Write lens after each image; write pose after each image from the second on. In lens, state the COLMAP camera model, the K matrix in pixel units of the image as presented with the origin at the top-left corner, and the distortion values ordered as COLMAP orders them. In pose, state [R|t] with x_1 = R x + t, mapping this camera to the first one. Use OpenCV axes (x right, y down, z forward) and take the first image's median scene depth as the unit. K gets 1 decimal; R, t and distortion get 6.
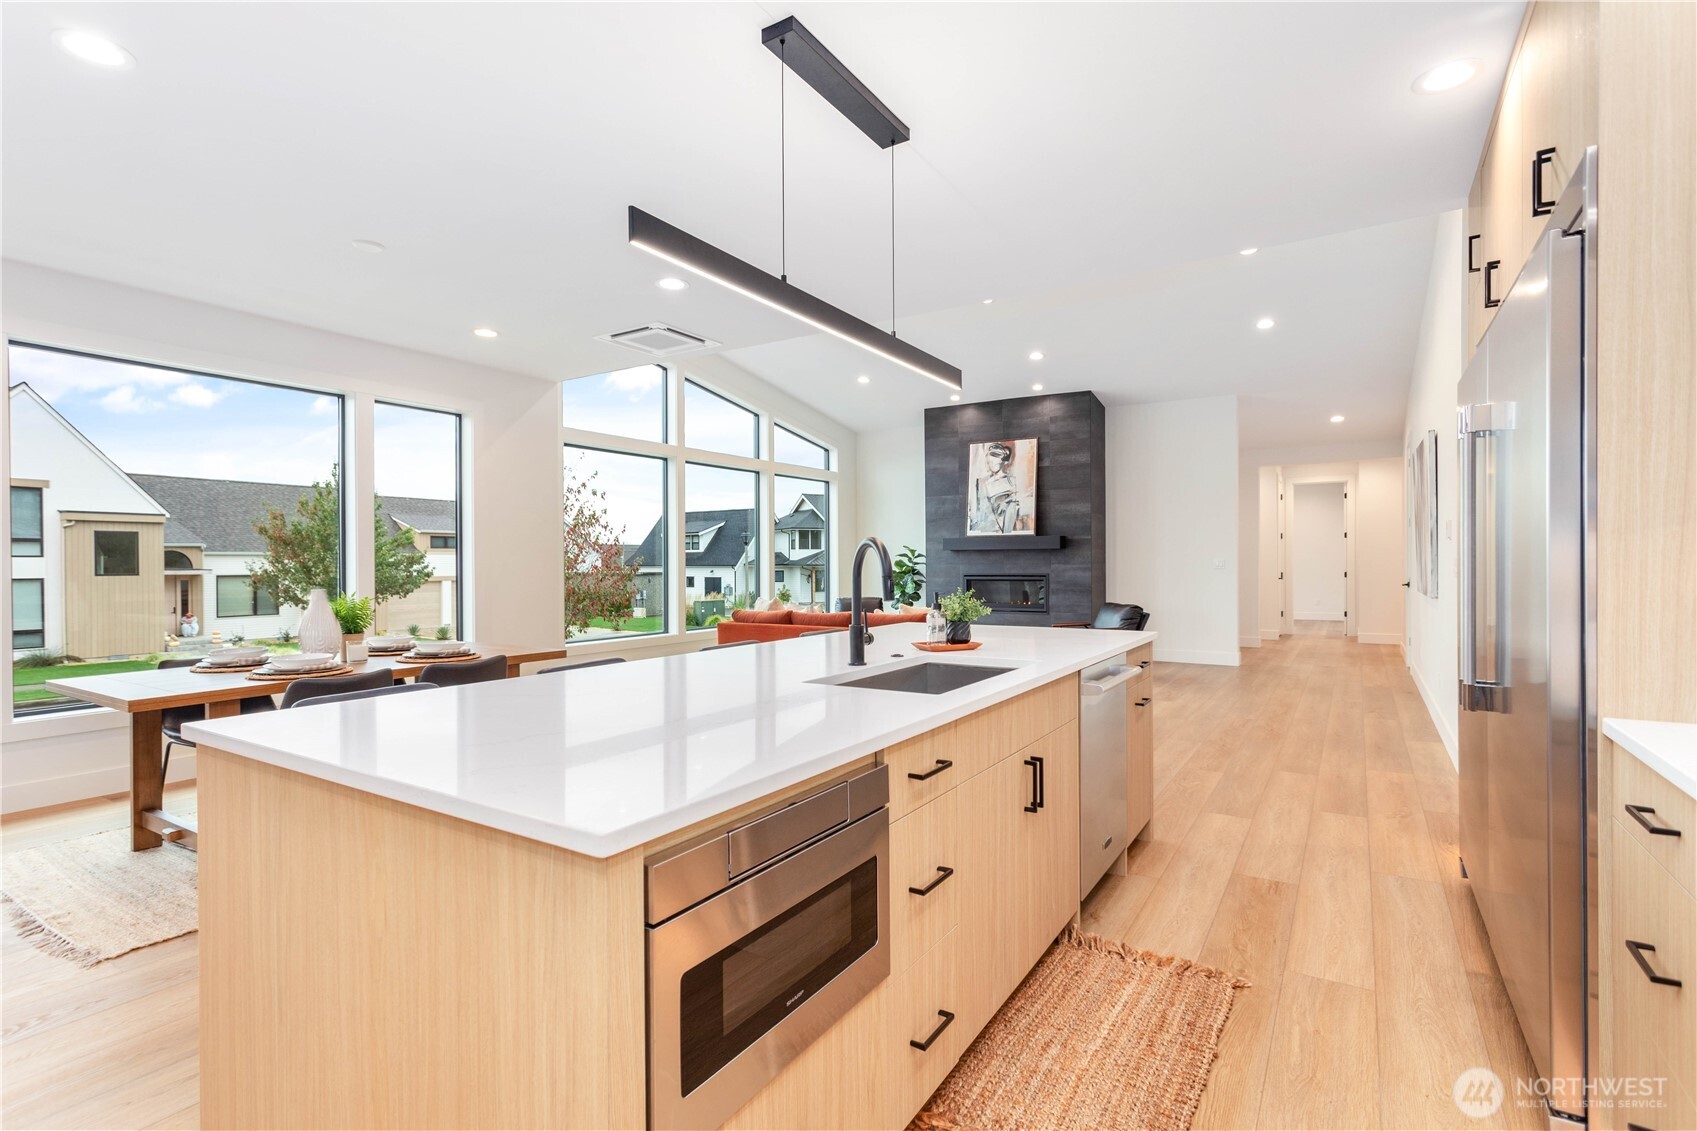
lens RADIAL K [[812.4, 0, 846.2], [0, 812.4, 557.1], [0, 0, 1]] dist [0.004026, 0.000512]
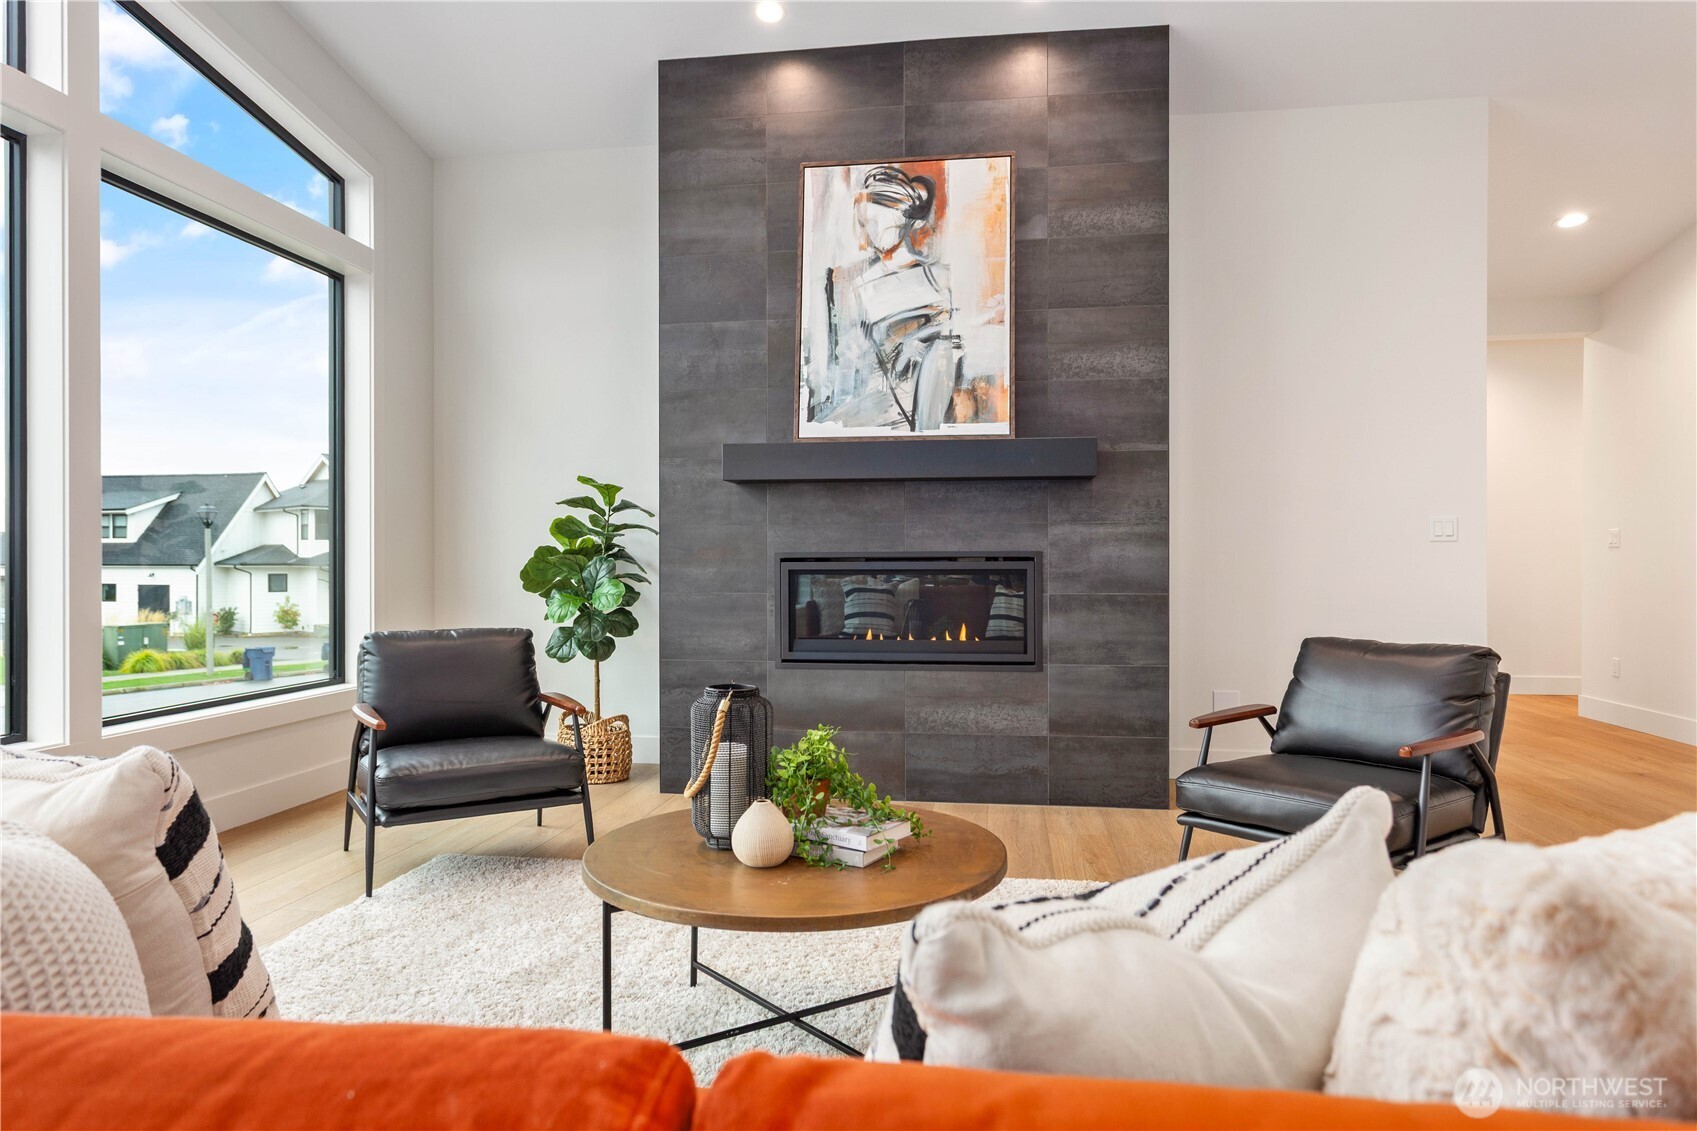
lens RADIAL K [[1025.5, 0, 848.5], [0, 1025.5, 565.5], [0, 0, 1]] dist [-0.009551, -0.000011]
pose [[0.914566, 0.006309, 0.404388, -0.001251], [-0.008249, 0.999961, 0.003055, 0.024460], [-0.404353, -0.006130, 0.914583, 0.611777]]
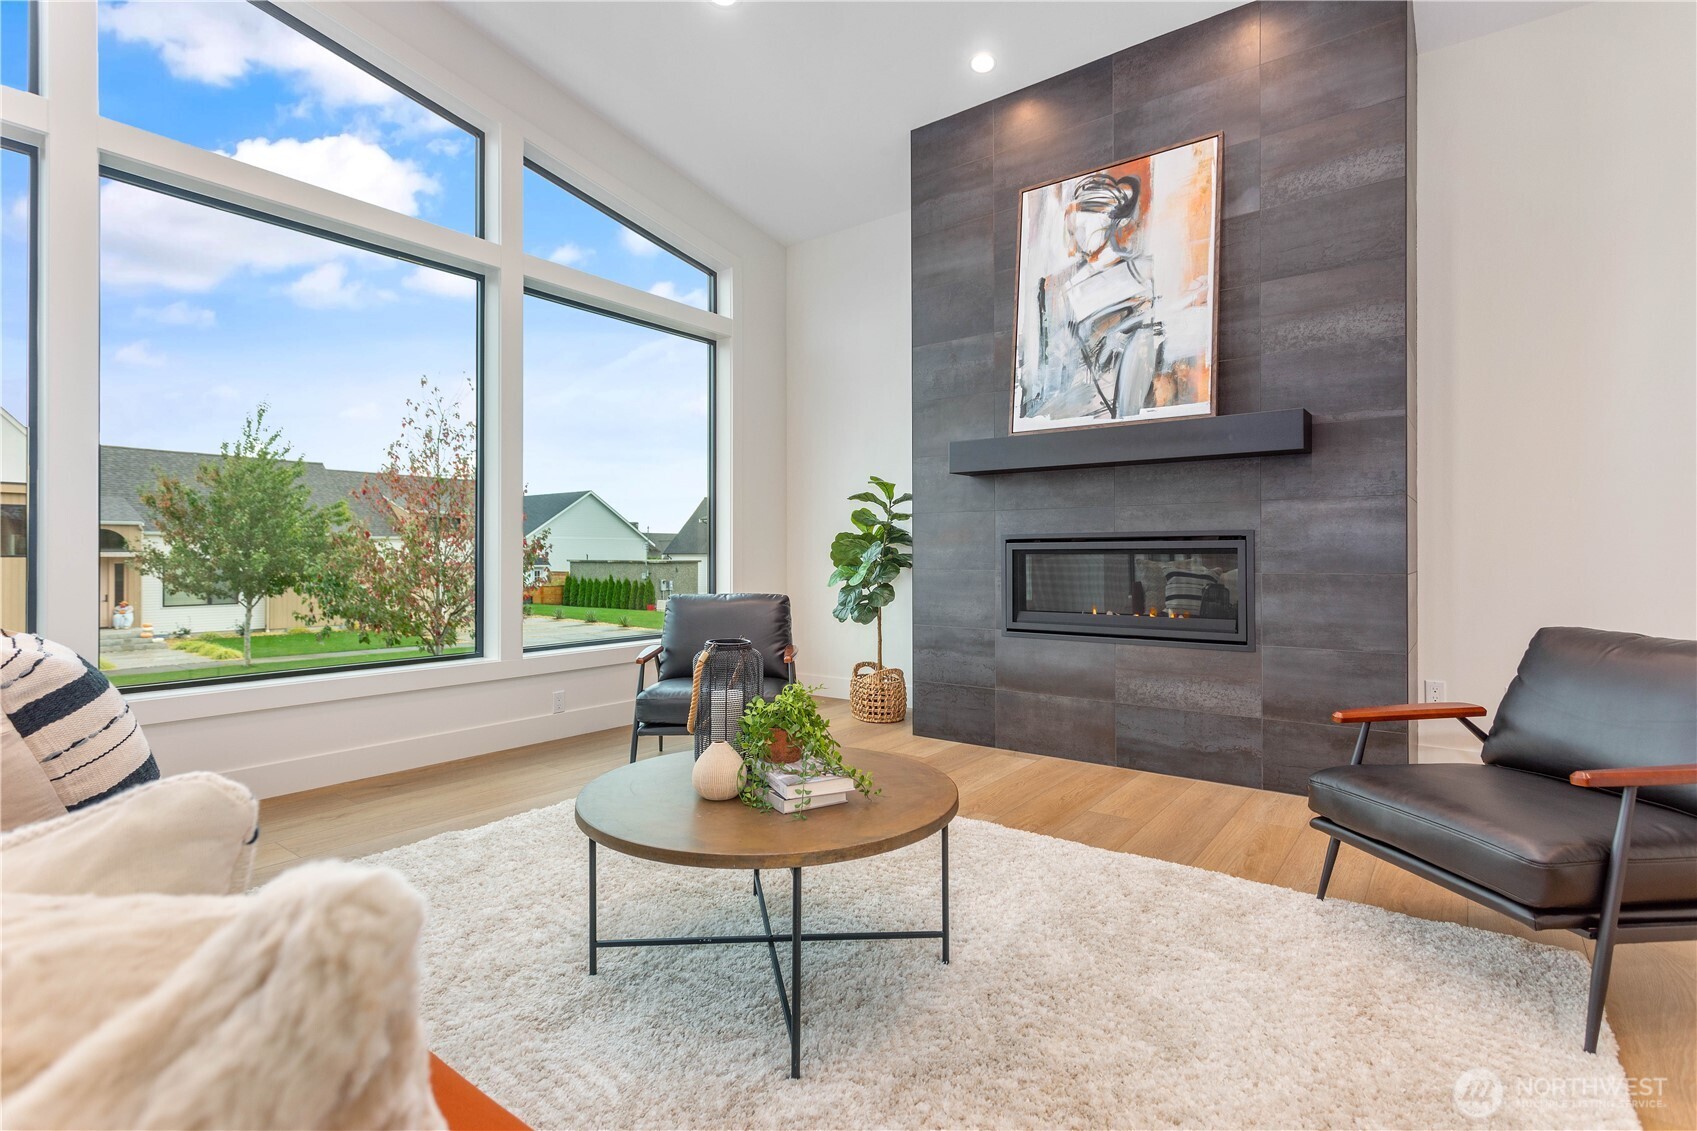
lens RADIAL K [[812.8, 0, 844.1], [0, 812.8, 548.7], [0, 0, 1]] dist [0.004533, 0.000669]
pose [[0.996079, 0.004852, -0.088332, 0.104950], [-0.004911, 0.999988, -0.000449, 0.027878], [0.088328, 0.000881, 0.996091, 0.622766]]
